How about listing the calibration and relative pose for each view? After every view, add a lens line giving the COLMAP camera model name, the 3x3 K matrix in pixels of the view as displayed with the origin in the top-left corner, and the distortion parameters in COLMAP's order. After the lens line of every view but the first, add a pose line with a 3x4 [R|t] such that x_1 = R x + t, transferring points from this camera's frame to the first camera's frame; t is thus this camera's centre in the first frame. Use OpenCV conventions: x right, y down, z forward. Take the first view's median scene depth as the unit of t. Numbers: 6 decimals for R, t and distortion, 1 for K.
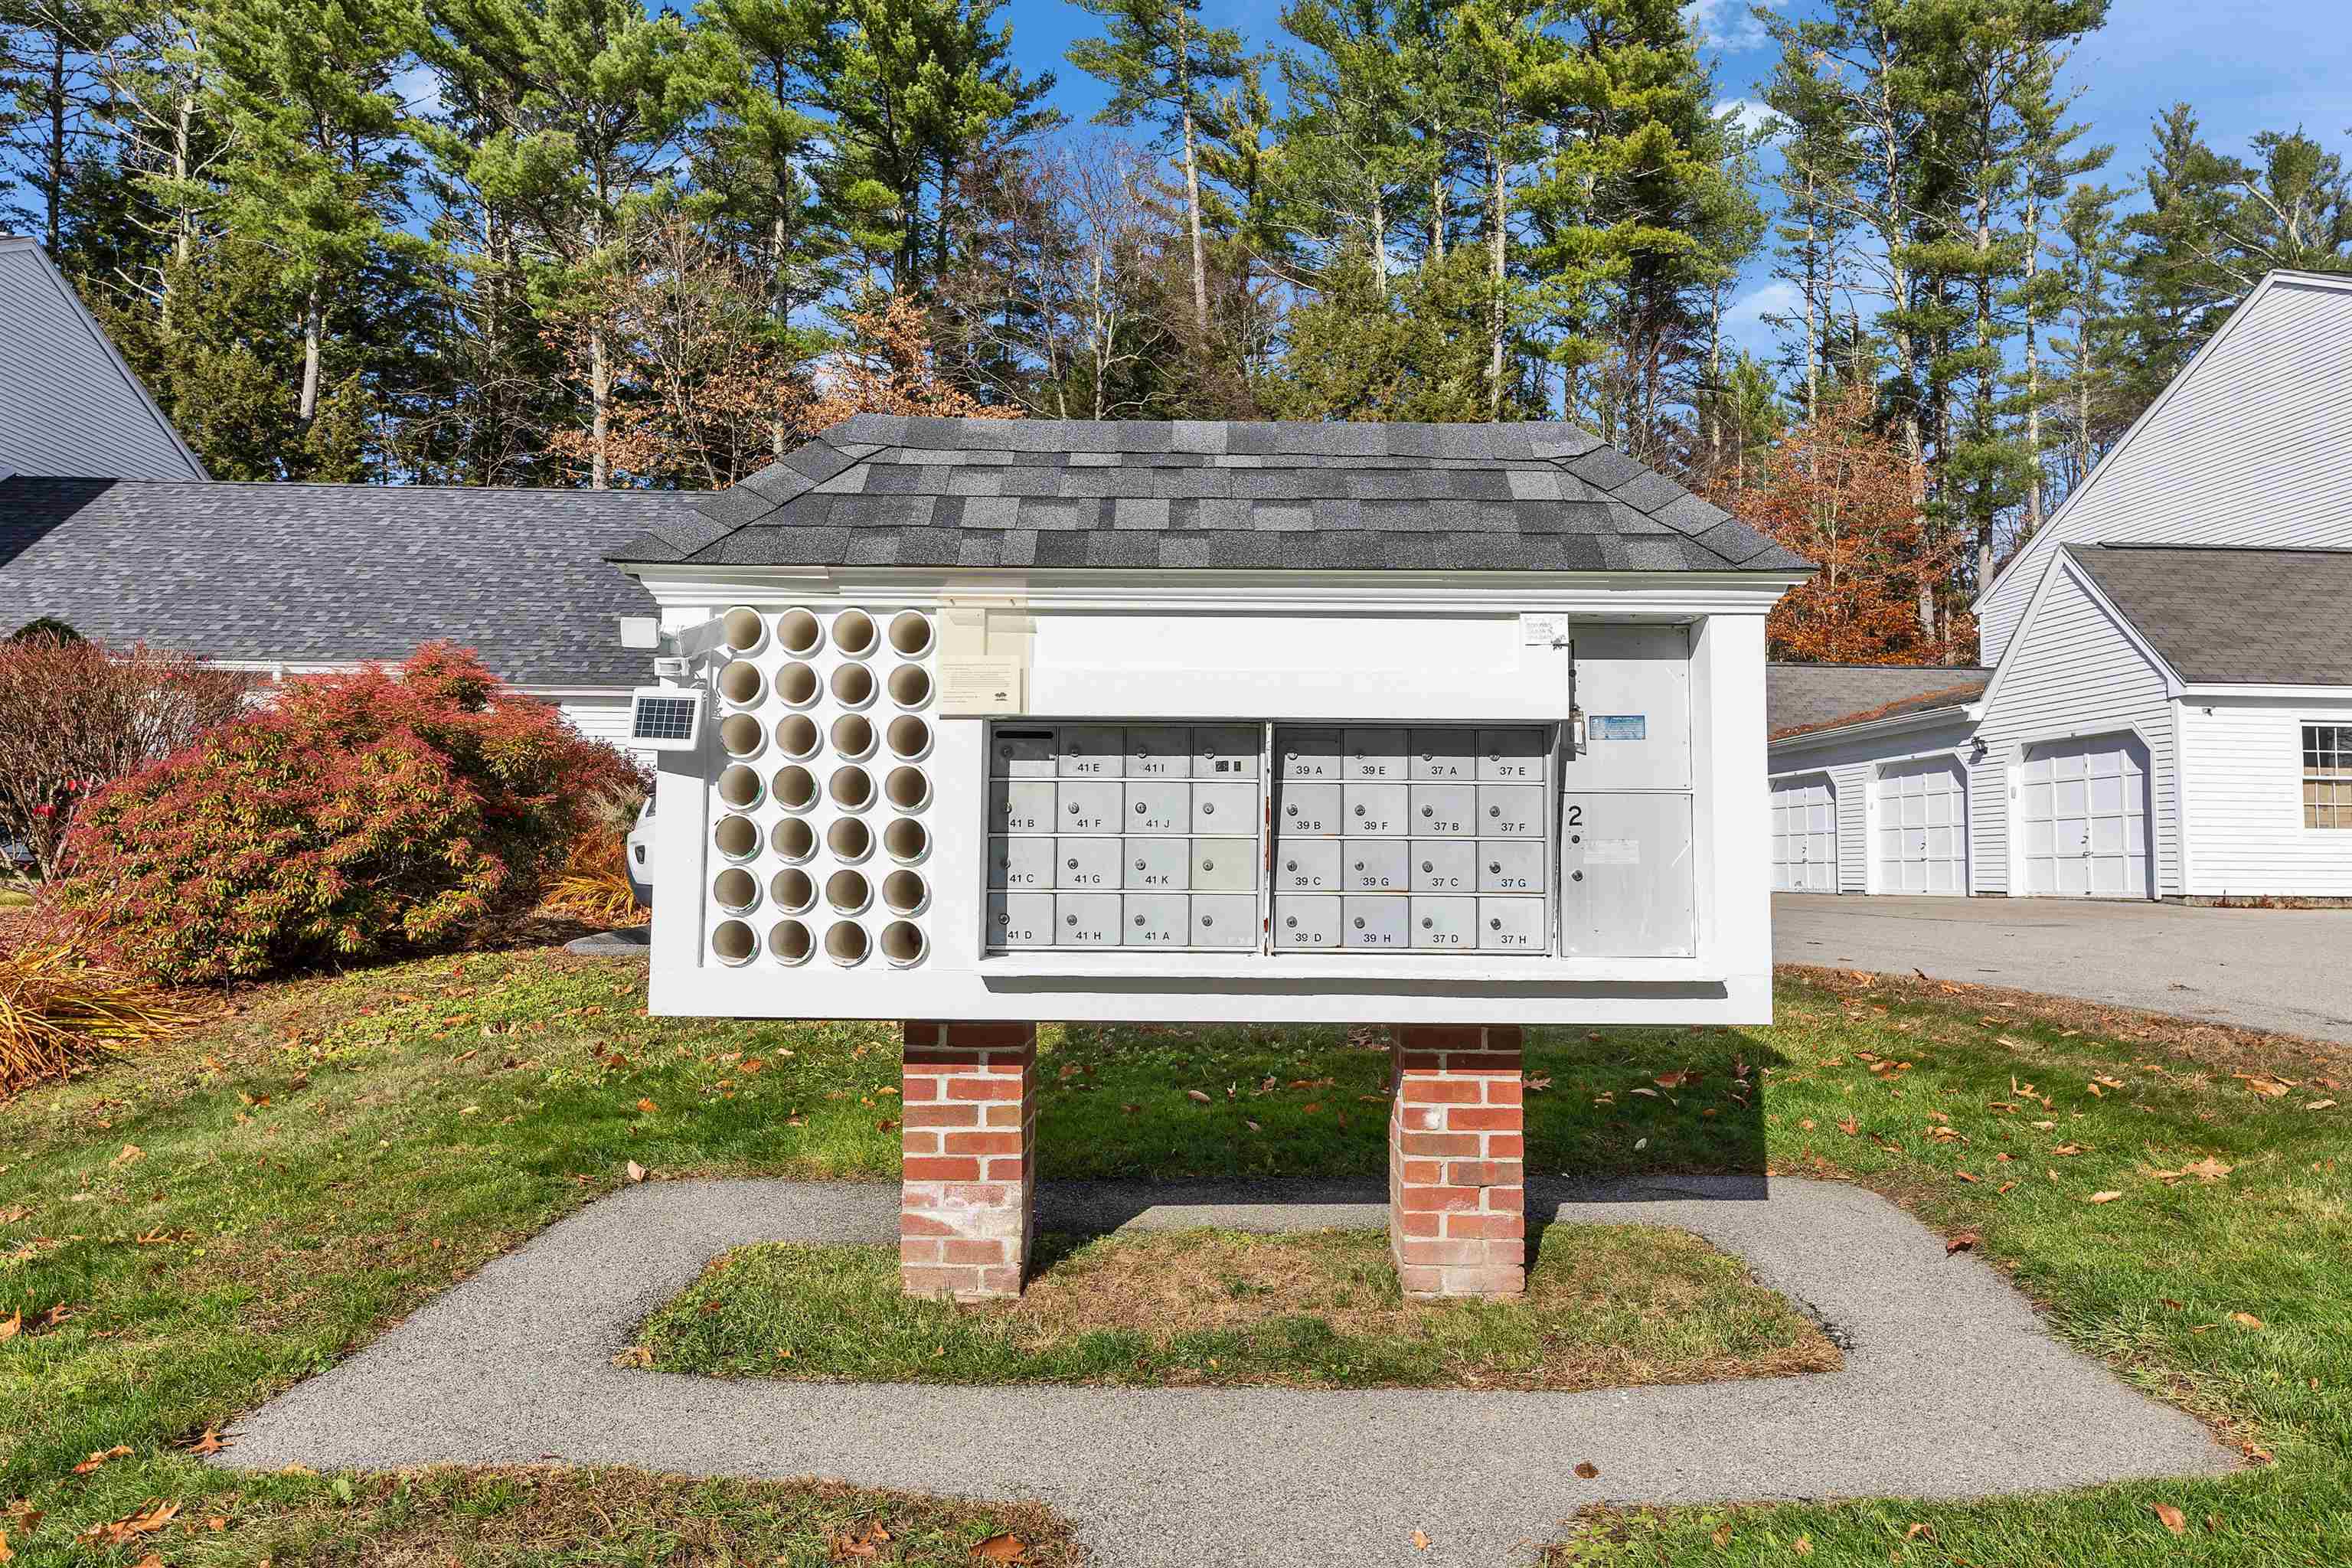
lens RADIAL K [[1499.9, 0, 1169.7], [0, 1499.9, 776.6], [0, 0, 1]] dist [-0.006760, -0.003161]
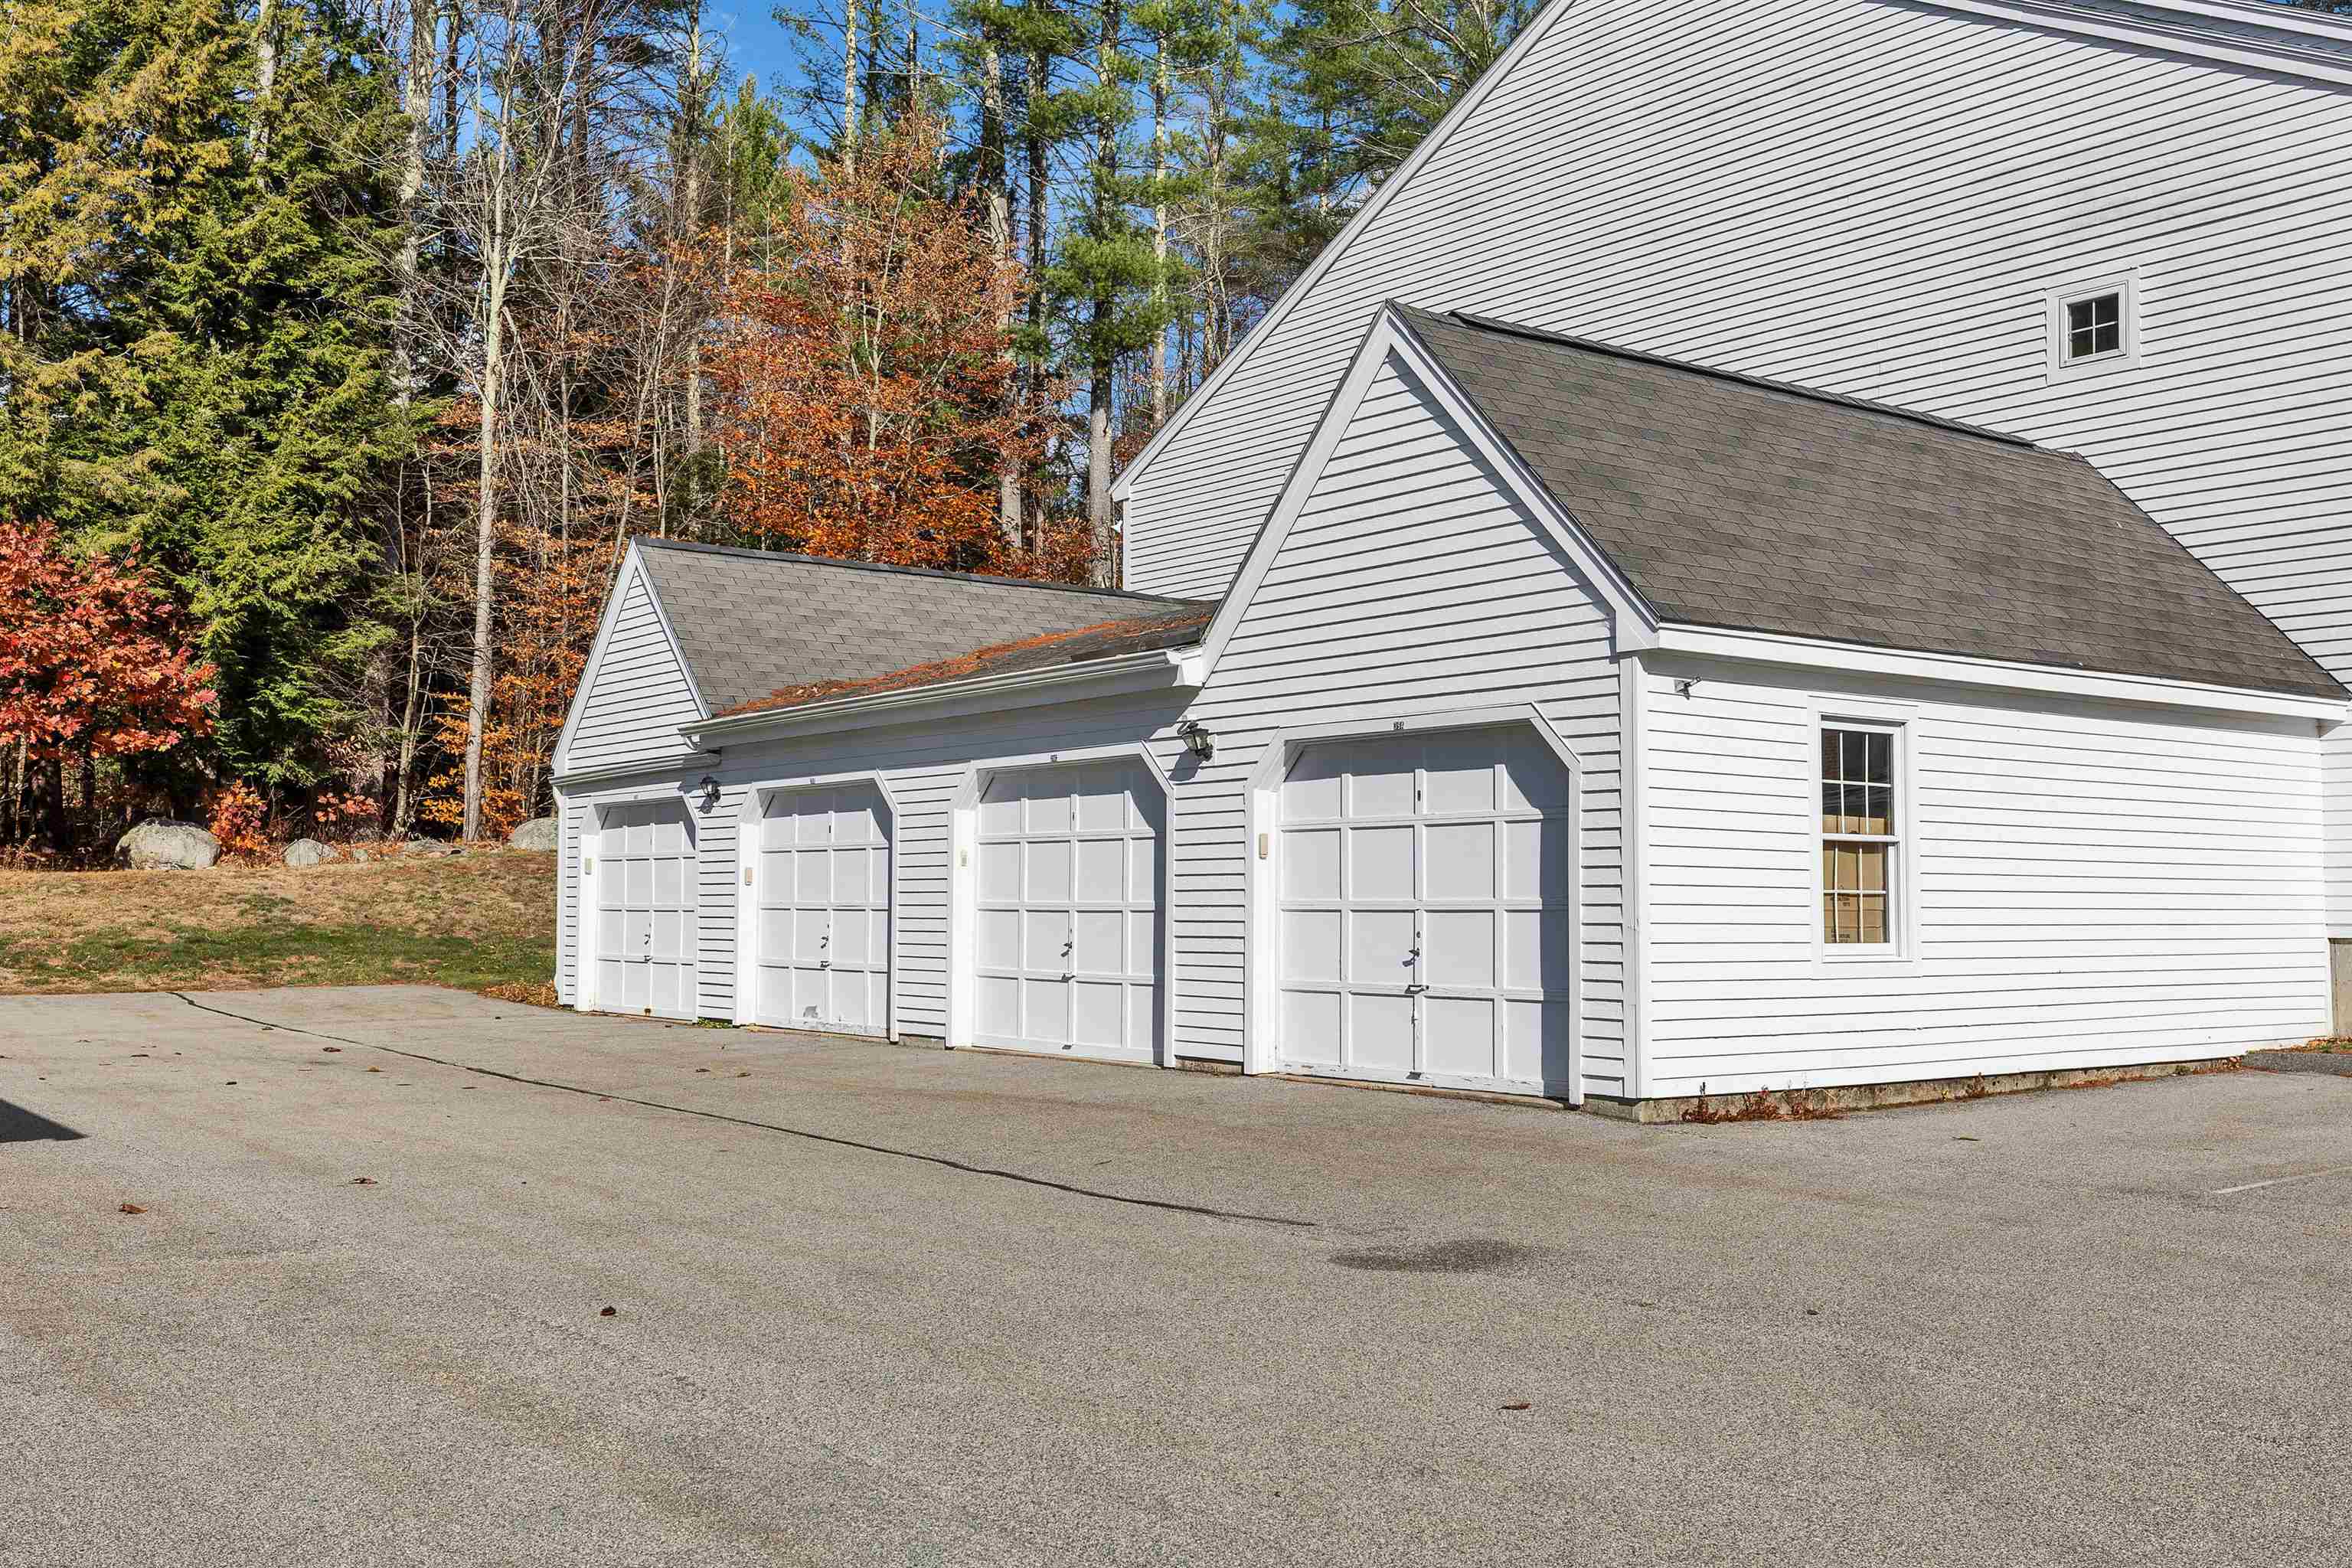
lens RADIAL K [[2304.6, 0, 1166.5], [0, 2304.6, 778.2], [0, 0, 1]] dist [-0.002535, 0.000000]
pose [[0.849064, 0.027075, 0.527596, 0.148289], [-0.033508, 0.999435, 0.002636, -0.009935], [-0.527226, -0.019916, 0.849491, 0.372478]]
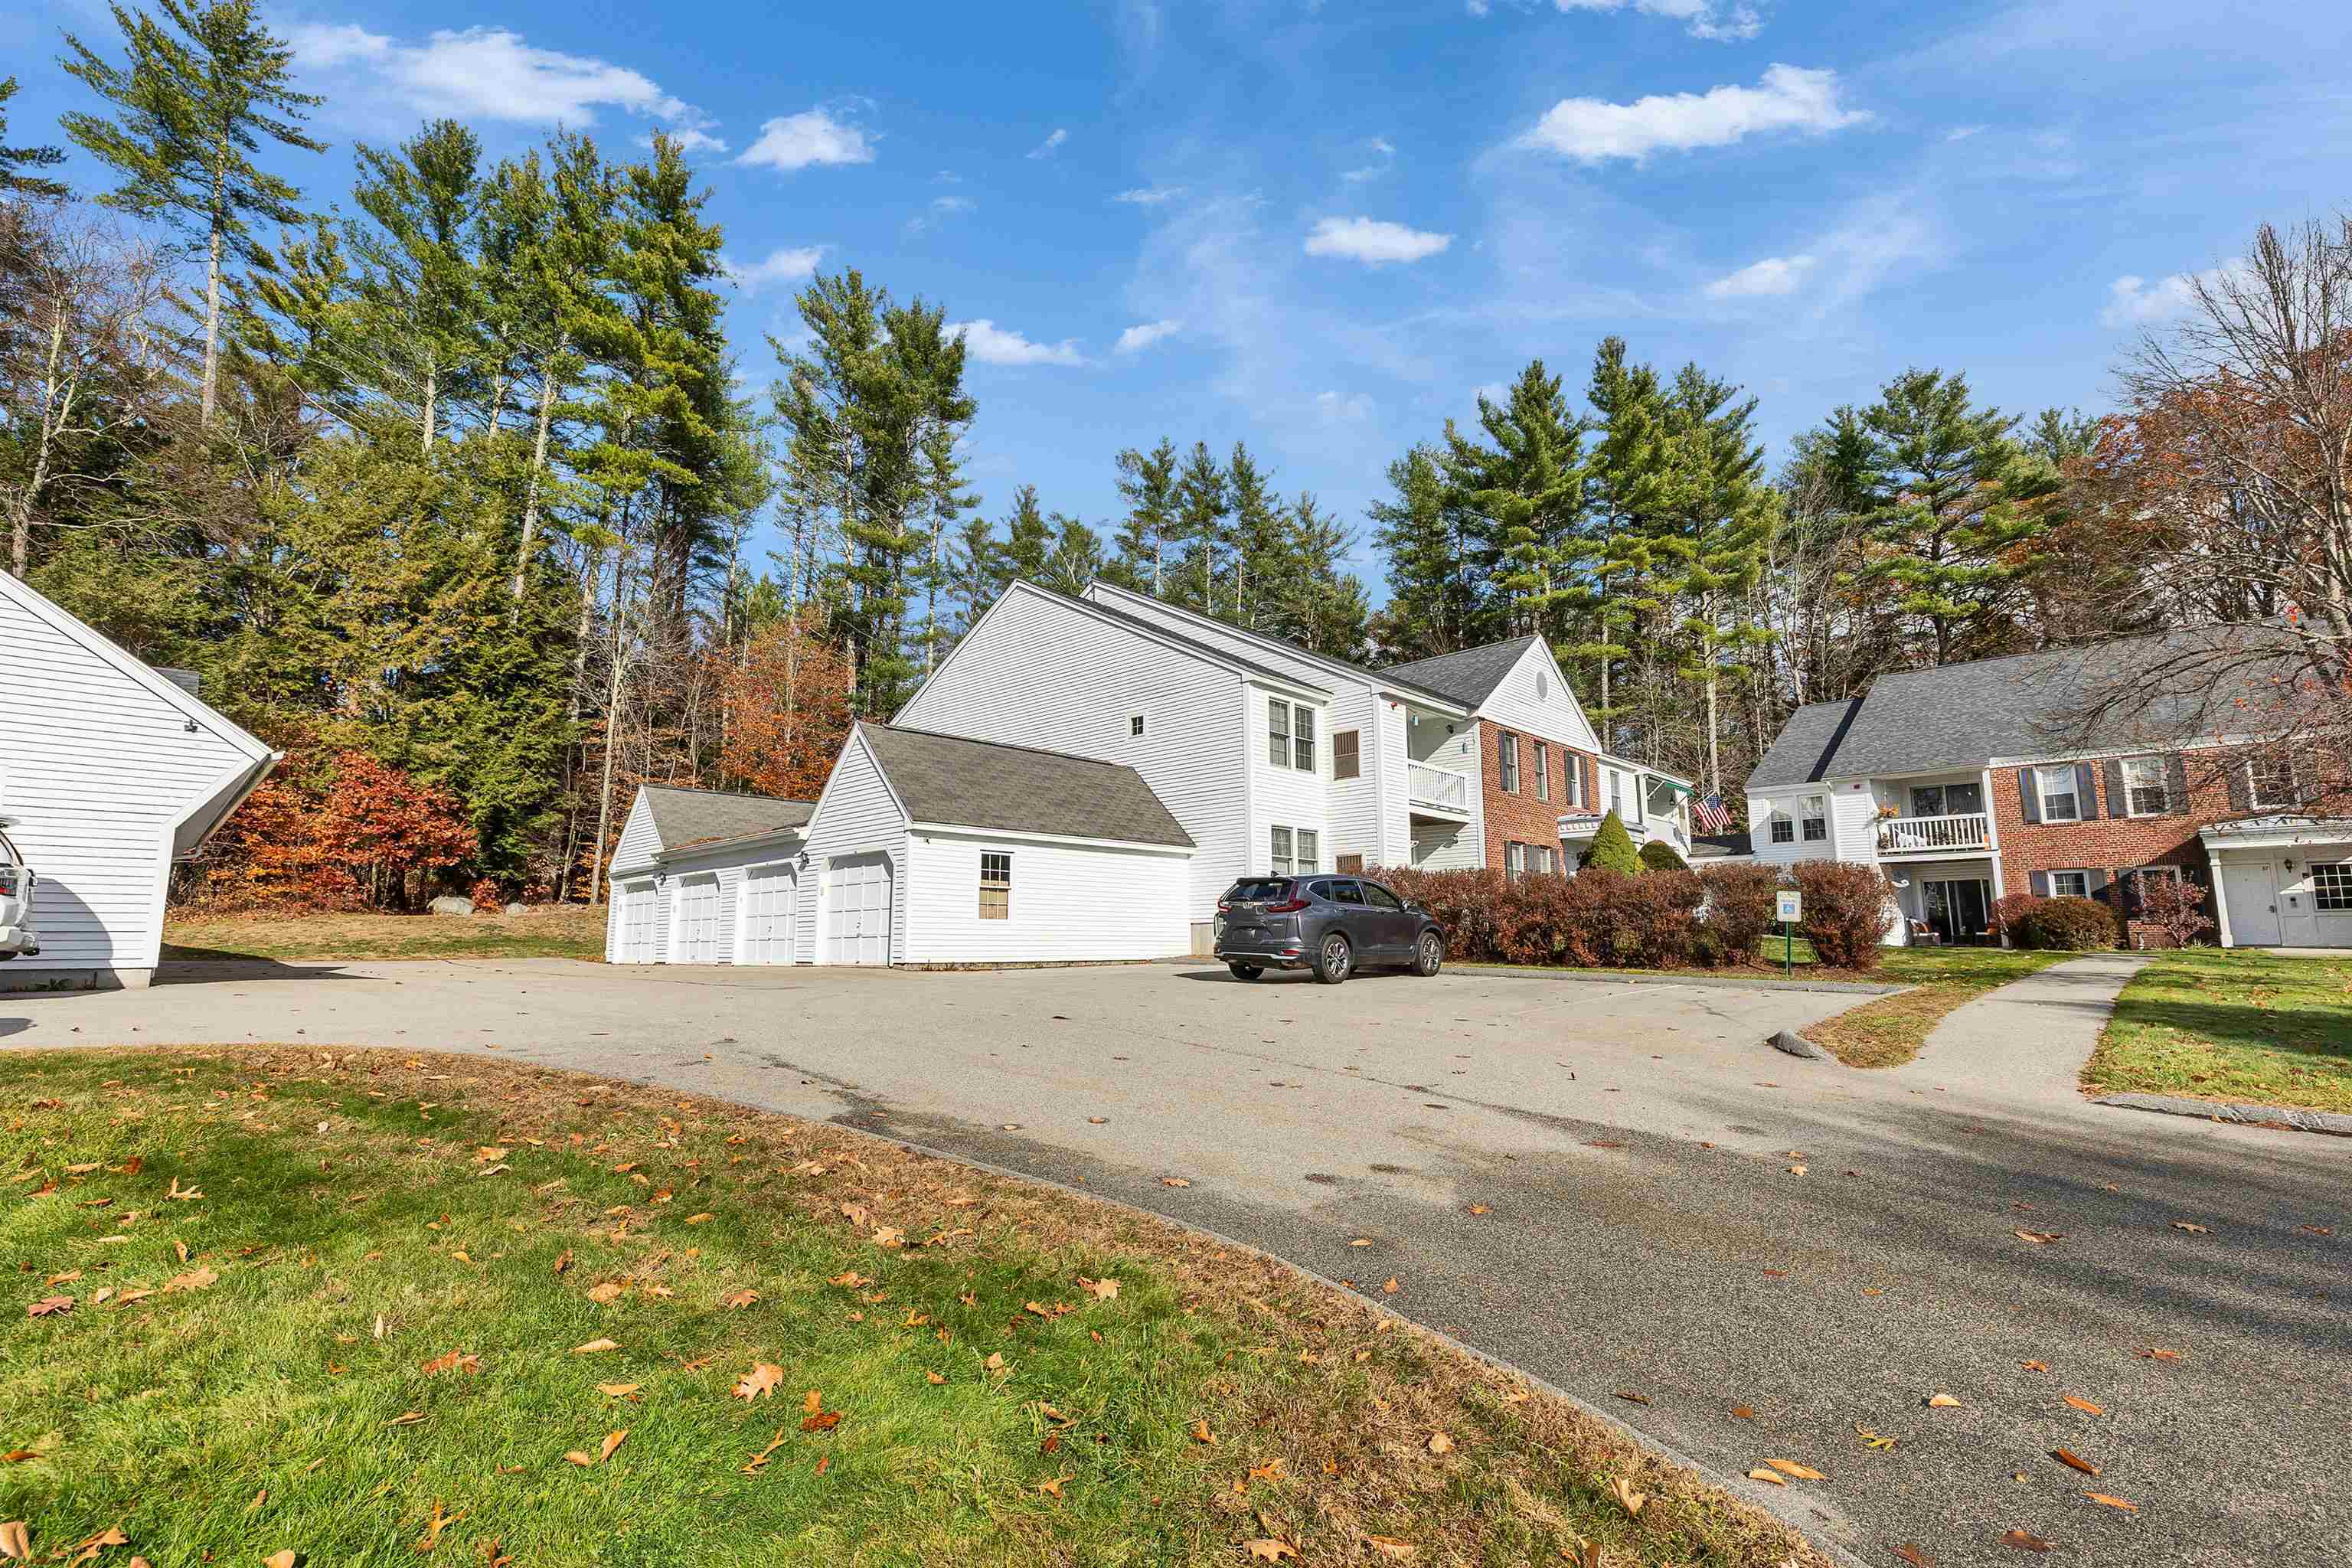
lens RADIAL K [[1064.2, 0, 1175.0], [0, 1064.2, 774.6], [0, 0, 1]] dist [0.006966, -0.001558]
pose [[0.747455, 0.095227, 0.657451, 0.122040], [-0.032969, 0.993770, -0.106458, -0.002582], [-0.663494, 0.057898, 0.745938, 0.009144]]
